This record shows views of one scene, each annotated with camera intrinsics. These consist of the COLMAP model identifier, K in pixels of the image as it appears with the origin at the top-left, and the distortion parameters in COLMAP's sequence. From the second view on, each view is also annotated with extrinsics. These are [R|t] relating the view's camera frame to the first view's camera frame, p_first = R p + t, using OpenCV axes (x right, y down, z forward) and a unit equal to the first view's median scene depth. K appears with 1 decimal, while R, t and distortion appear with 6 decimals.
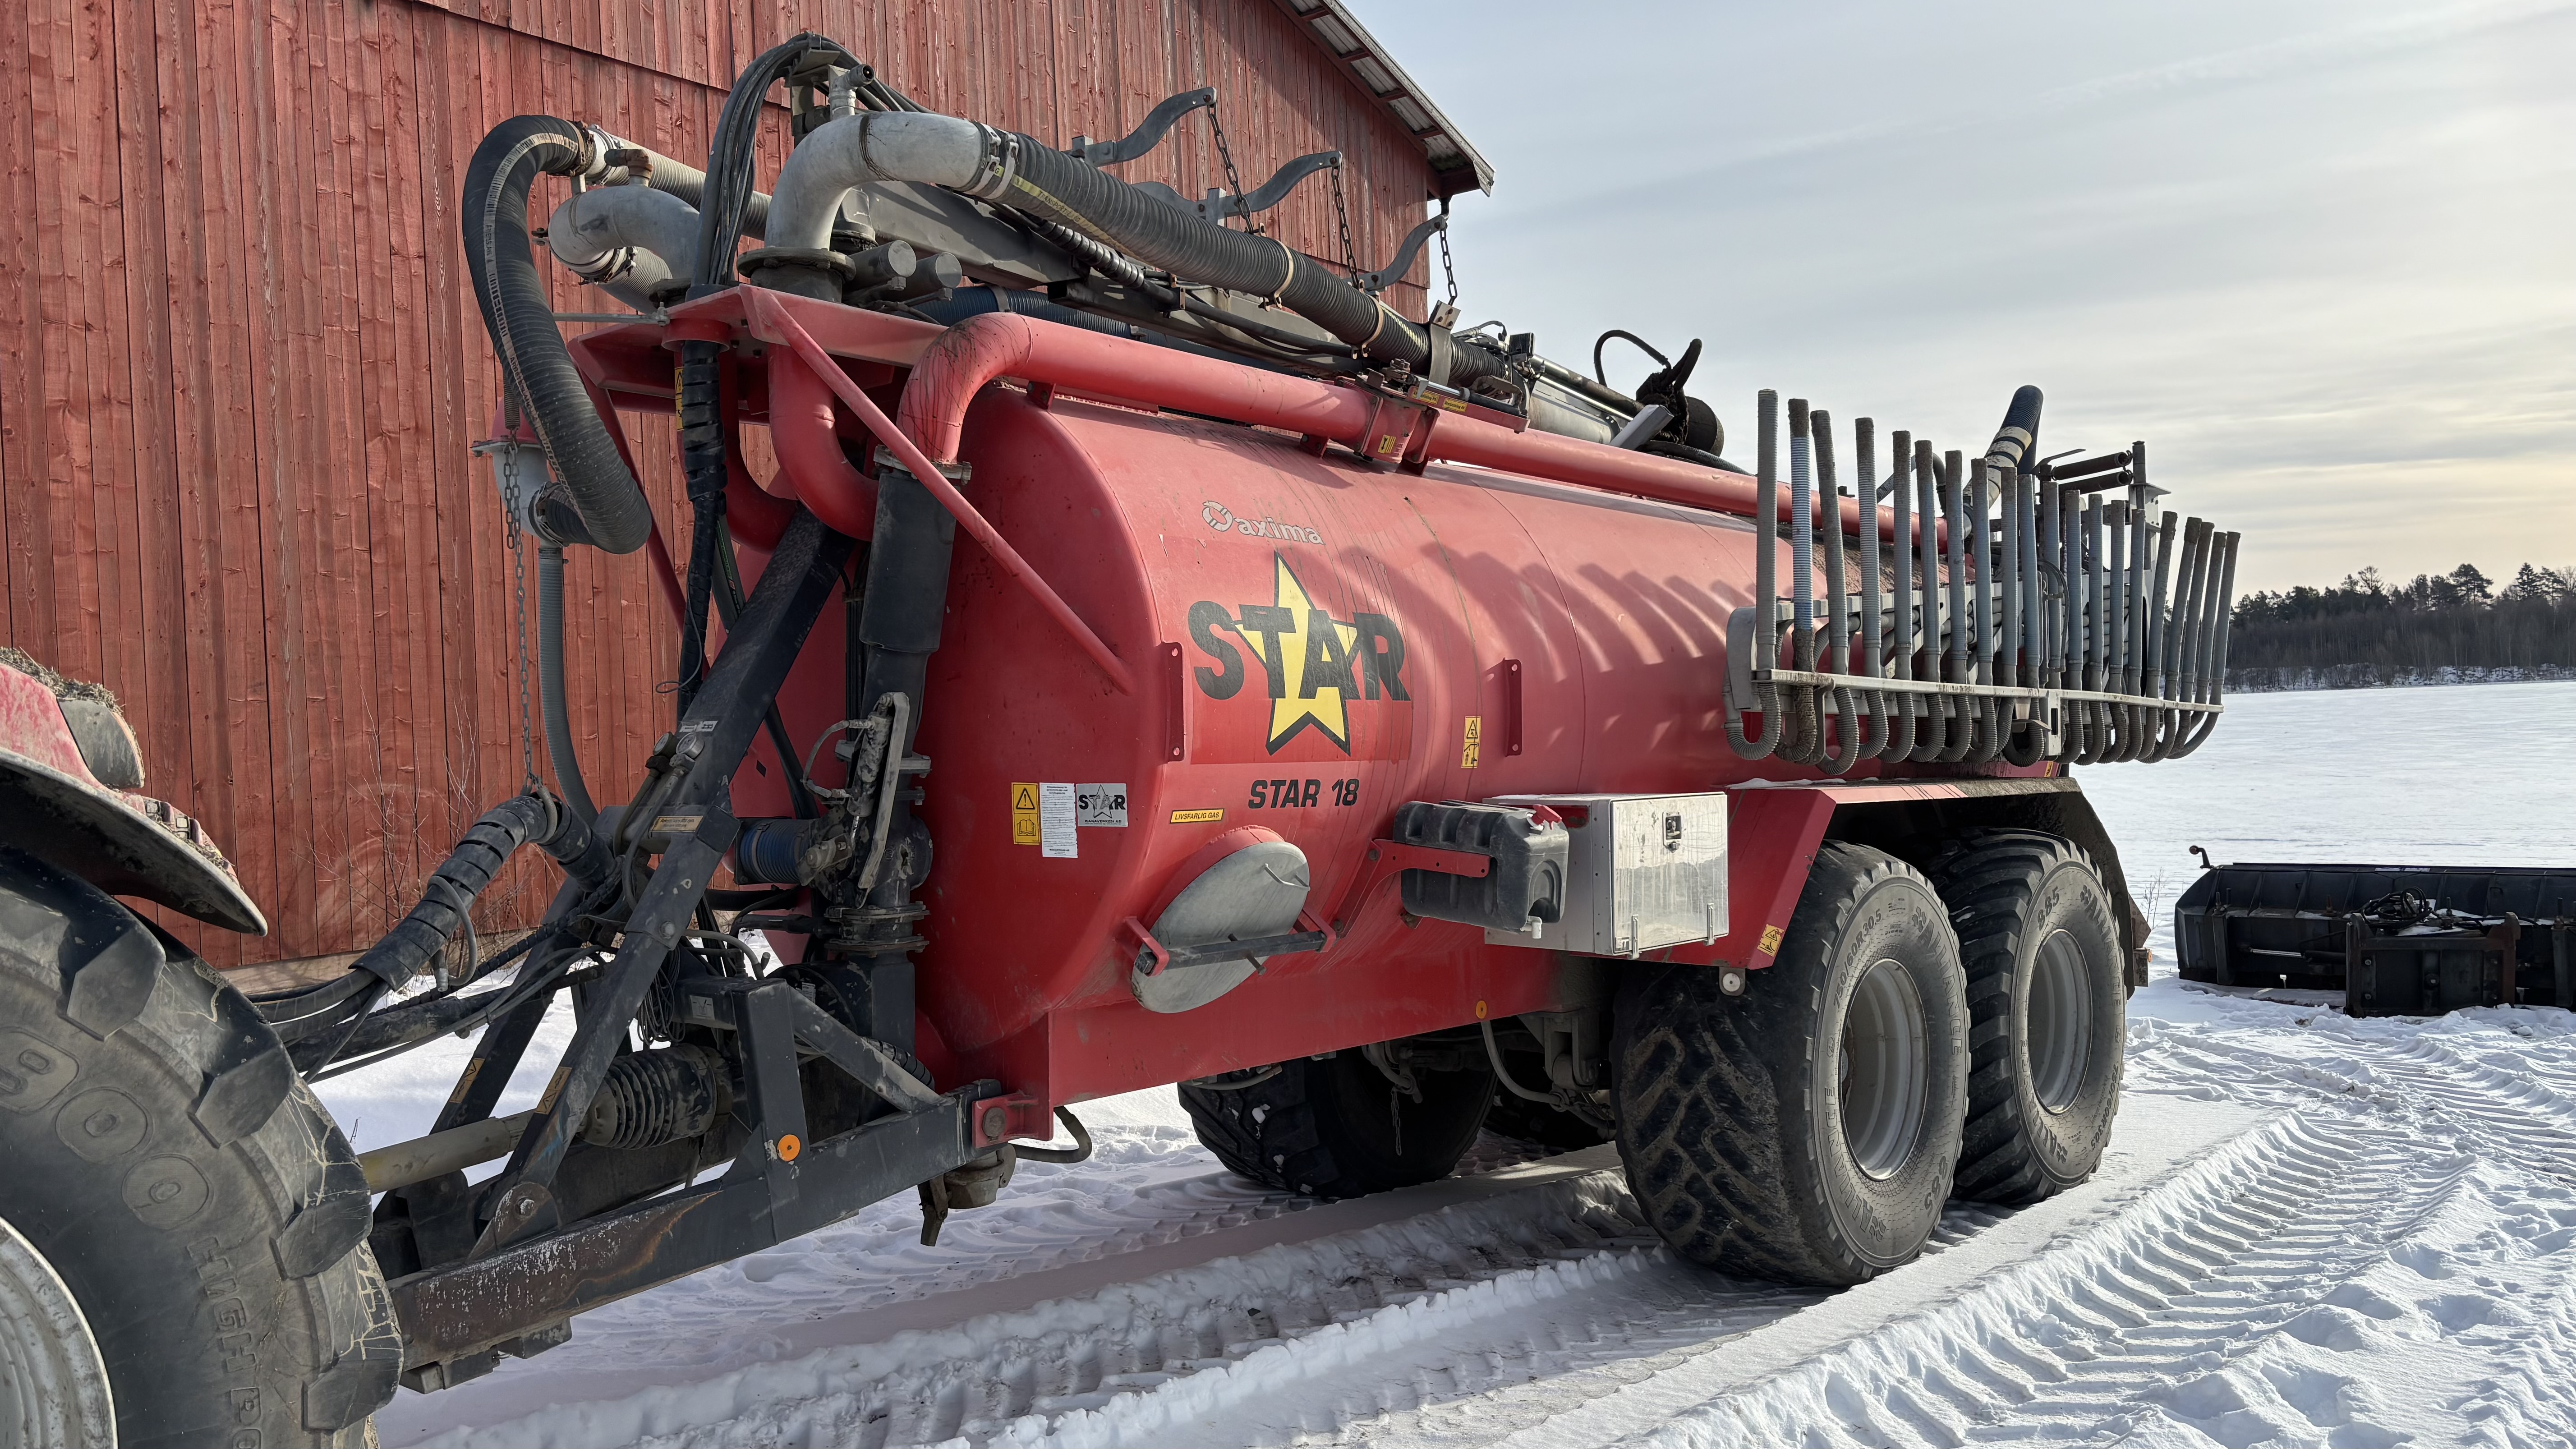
lens RADIAL K [[2011.0, 0, 1291.8], [0, 2011.0, 727.5], [0, 0, 1]] dist [0.065287, -0.075799]
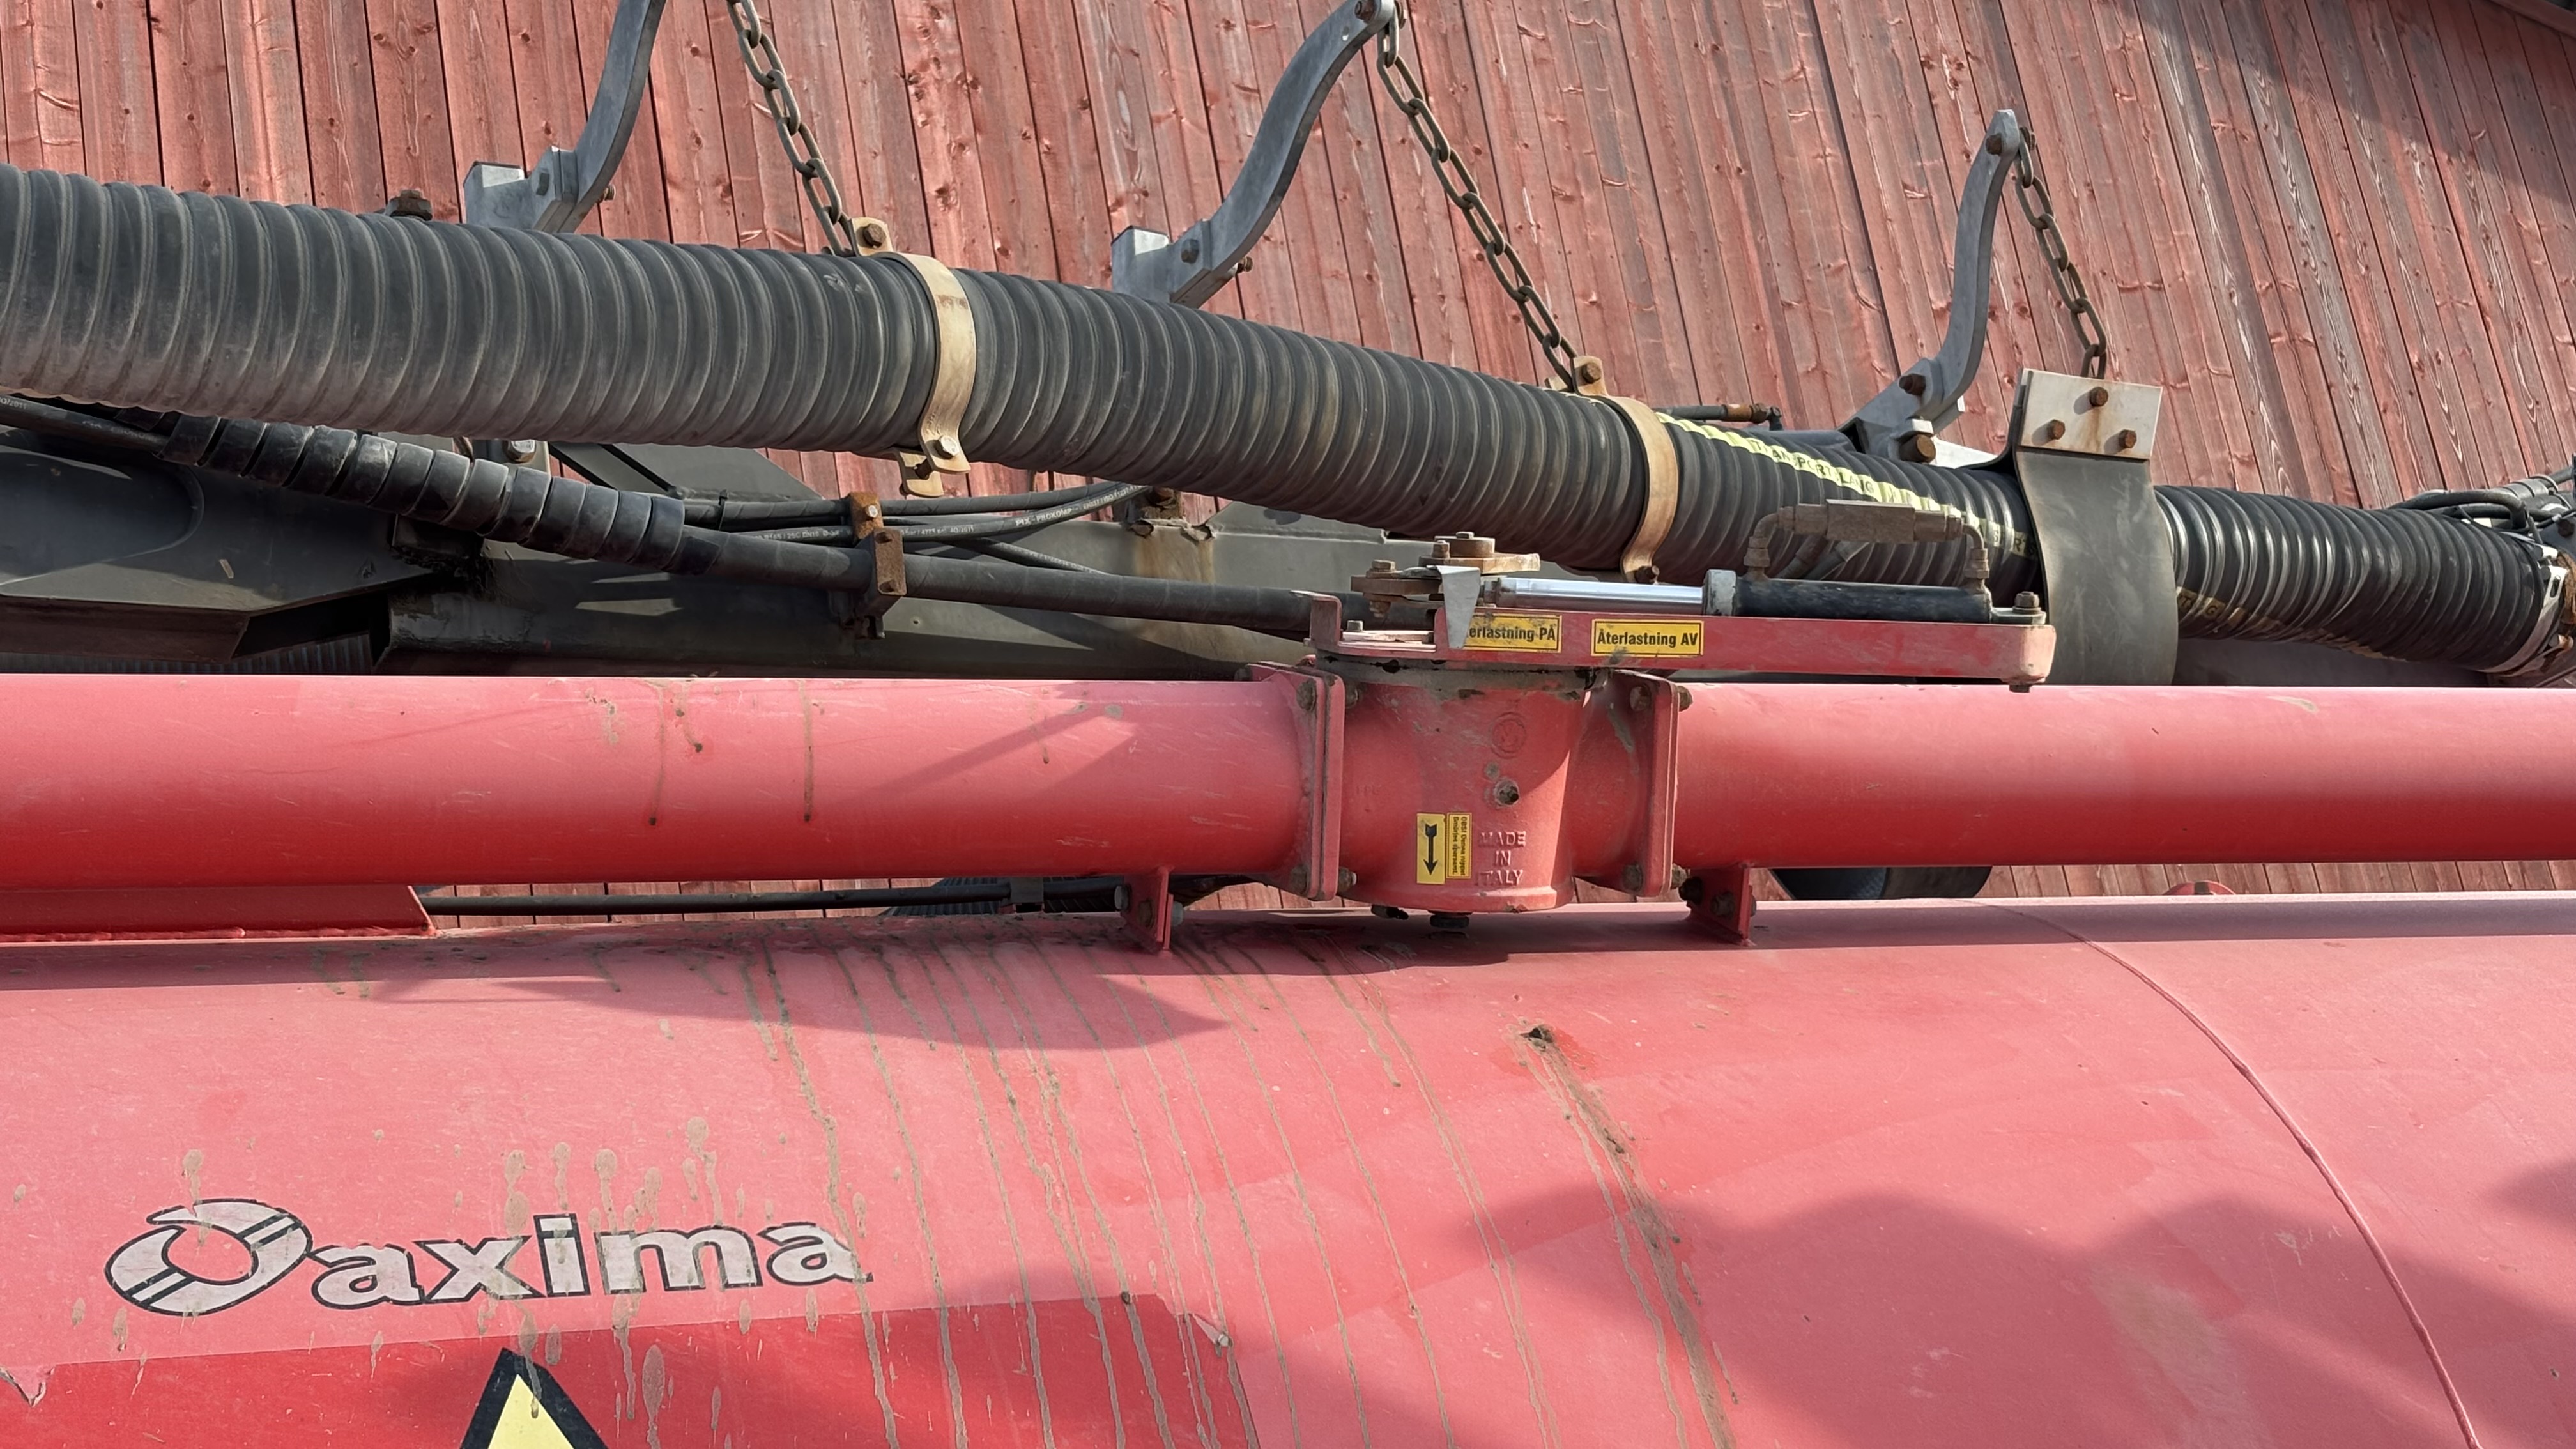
lens RADIAL K [[4013.6, 0, 1287.4], [0, 4013.6, 718.3], [0, 0, 1]] dist [0.139313, 0.000000]
pose [[0.862519, -0.259275, -0.434555, 0.289842], [0.128923, 0.943017, -0.306755, -0.000342], [0.489327, 0.208557, 0.846796, 0.612485]]
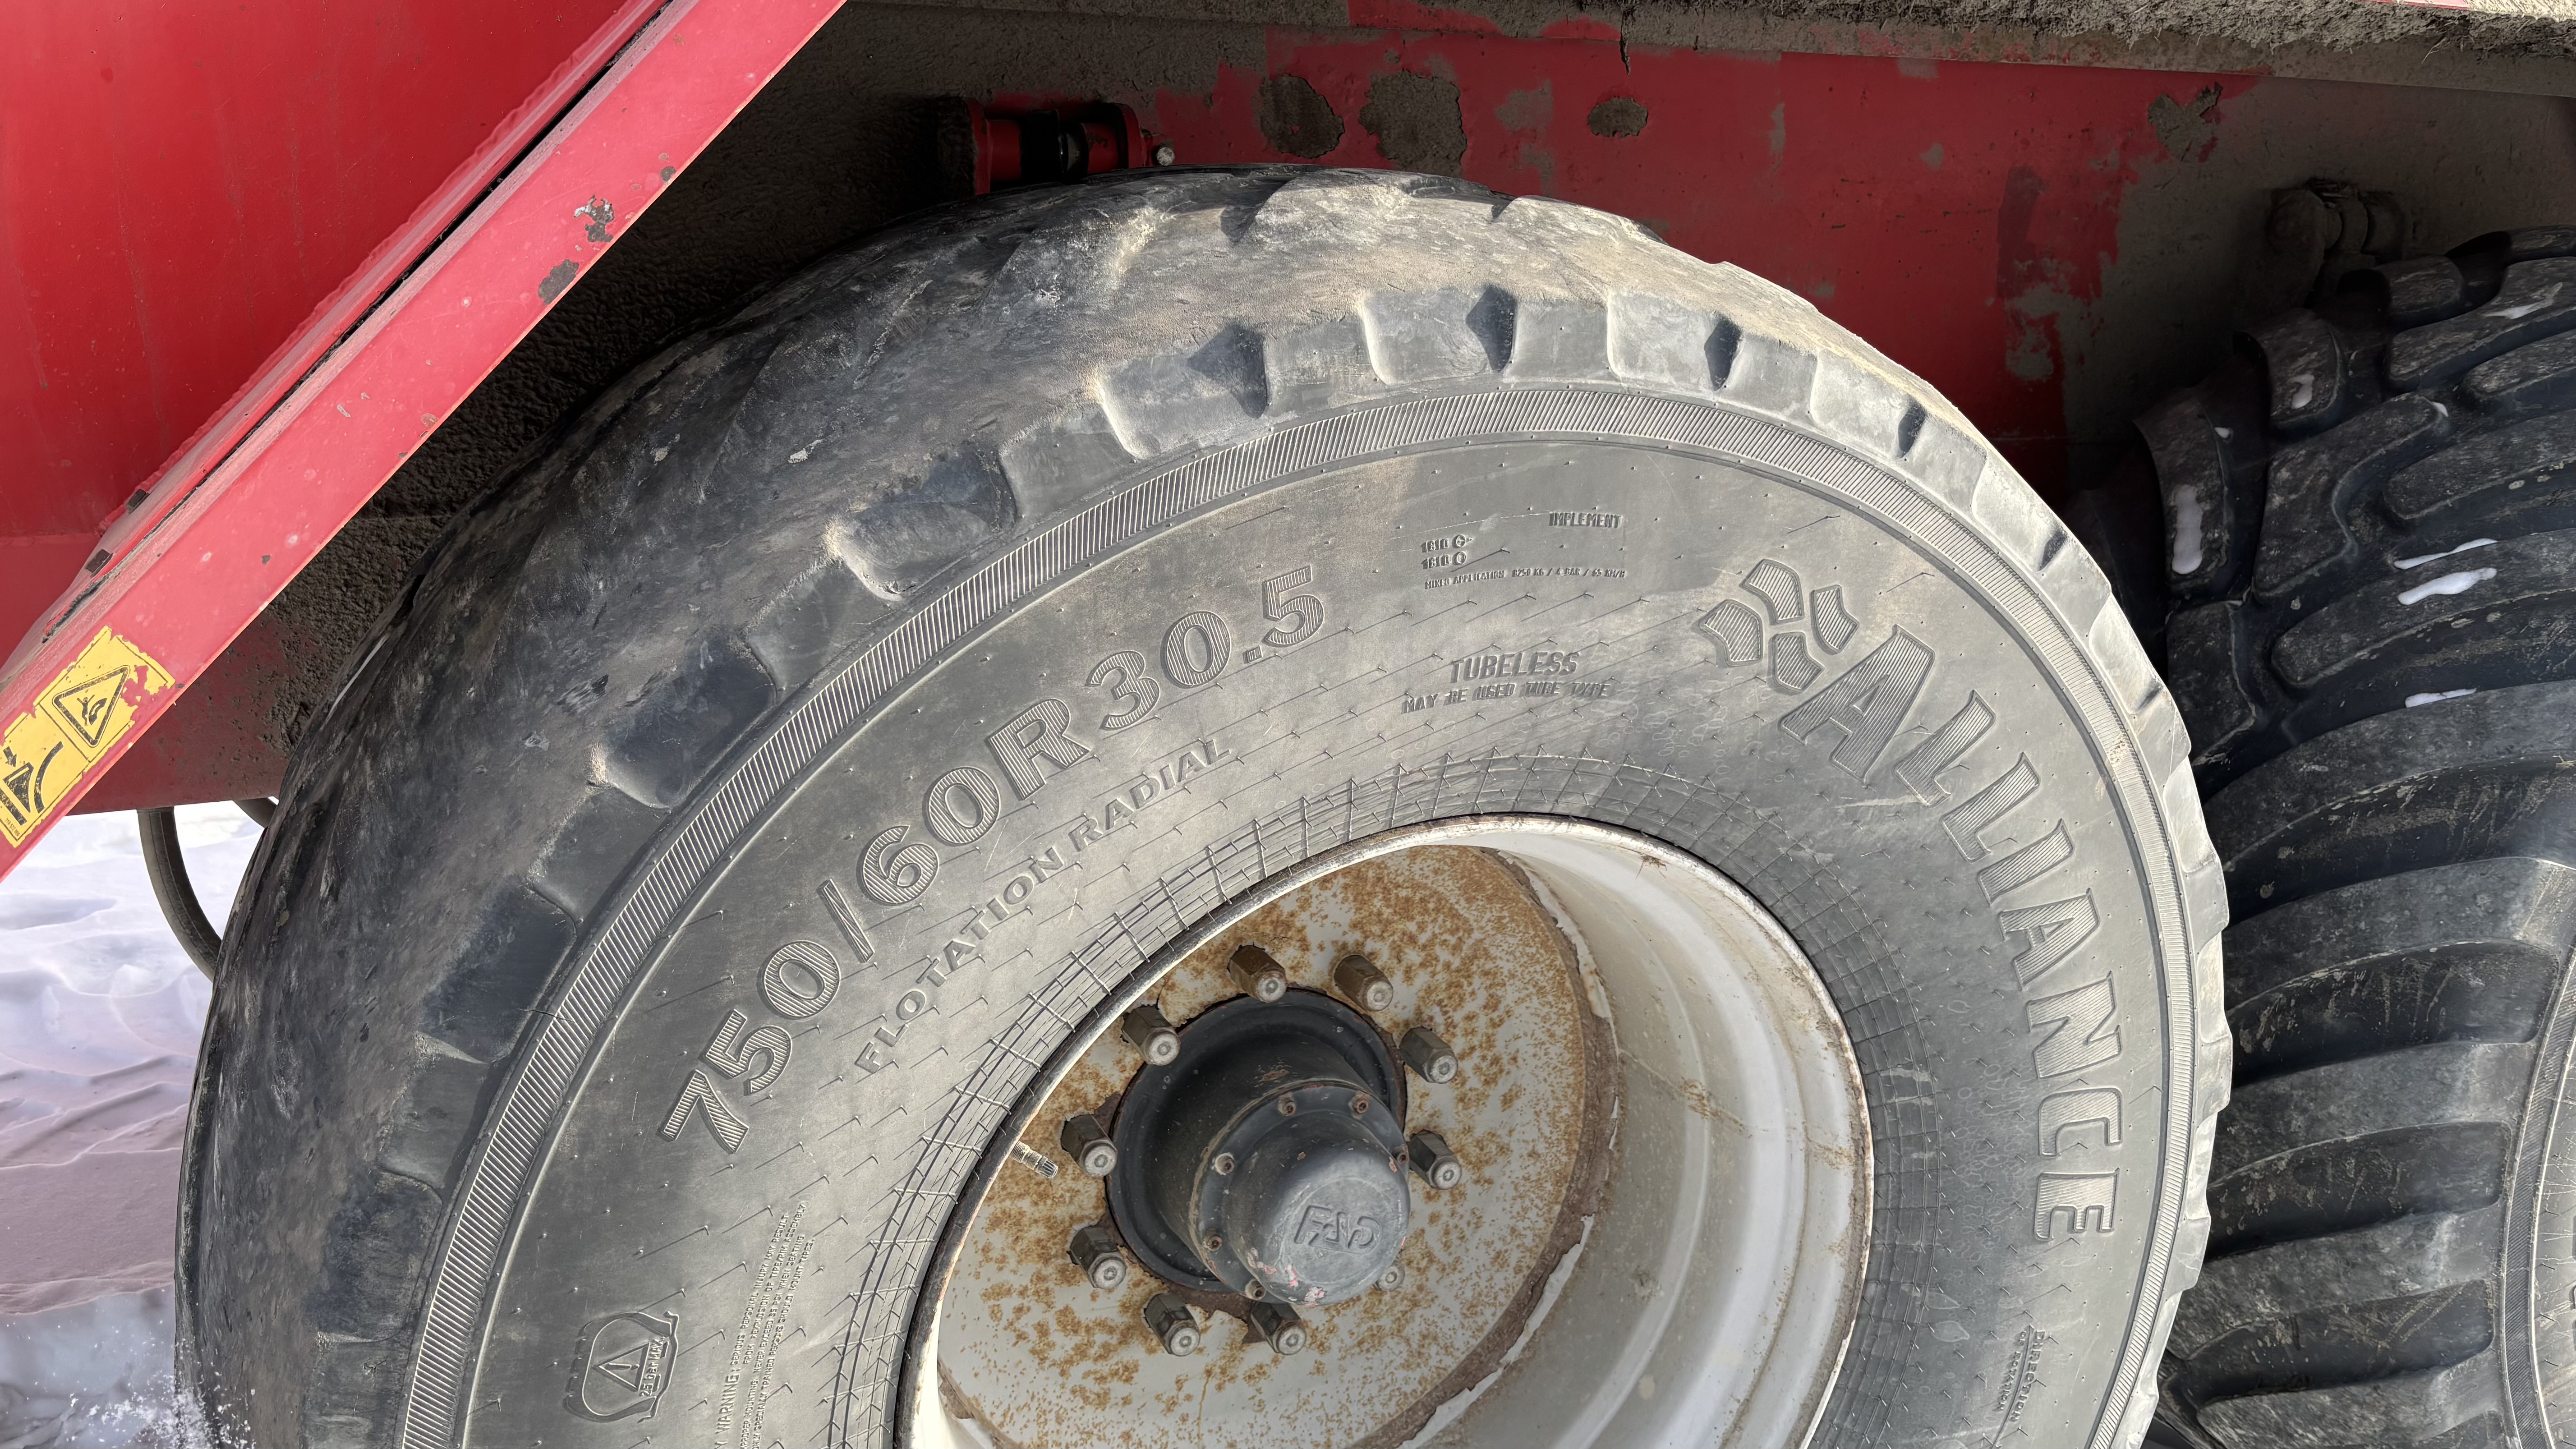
lens RADIAL K [[2011.0, 0, 1287.6], [0, 2011.0, 706.5], [0, 0, 1]] dist [0.065287, -0.075799]
pose [[0.895127, 0.145335, -0.421456, 0.456065], [-0.028006, 0.961834, 0.272198, 0.068448], [0.444931, -0.231848, 0.865034, 1.069780]]
